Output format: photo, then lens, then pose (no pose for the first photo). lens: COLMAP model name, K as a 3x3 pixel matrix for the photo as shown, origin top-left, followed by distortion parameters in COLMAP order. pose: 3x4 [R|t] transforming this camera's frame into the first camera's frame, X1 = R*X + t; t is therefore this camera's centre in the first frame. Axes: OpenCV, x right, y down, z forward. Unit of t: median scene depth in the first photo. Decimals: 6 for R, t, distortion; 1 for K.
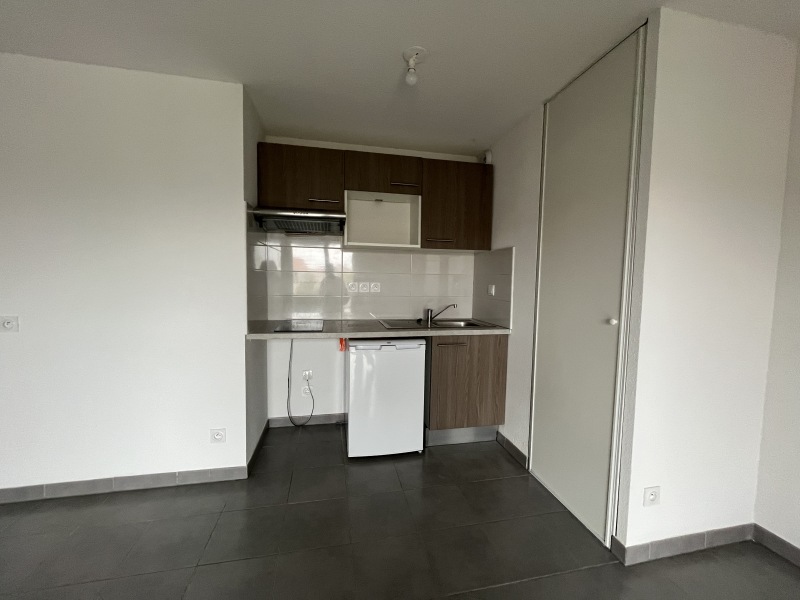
lens RADIAL K [[324.9, 0, 400.0], [0, 324.9, 300.0], [0, 0, 1]] dist [0.000117, 0.000020]
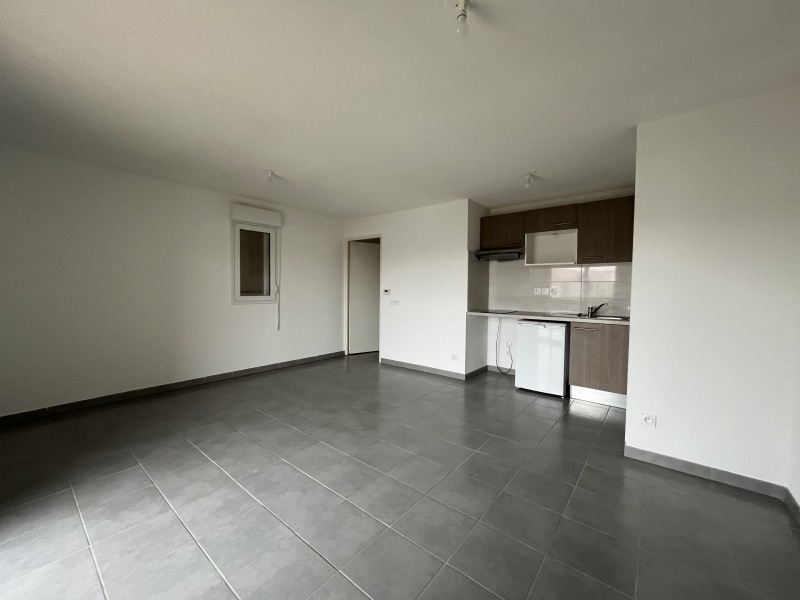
lens RADIAL K [[324.9, 0, 400.0], [0, 324.9, 300.0], [0, 0, 1]] dist [0.000117, 0.000020]
pose [[0.629261, 0.018670, -0.776970, 0.742084], [-0.050384, 0.998588, -0.016811, 0.071075], [0.775560, 0.049725, 0.629313, -0.560544]]
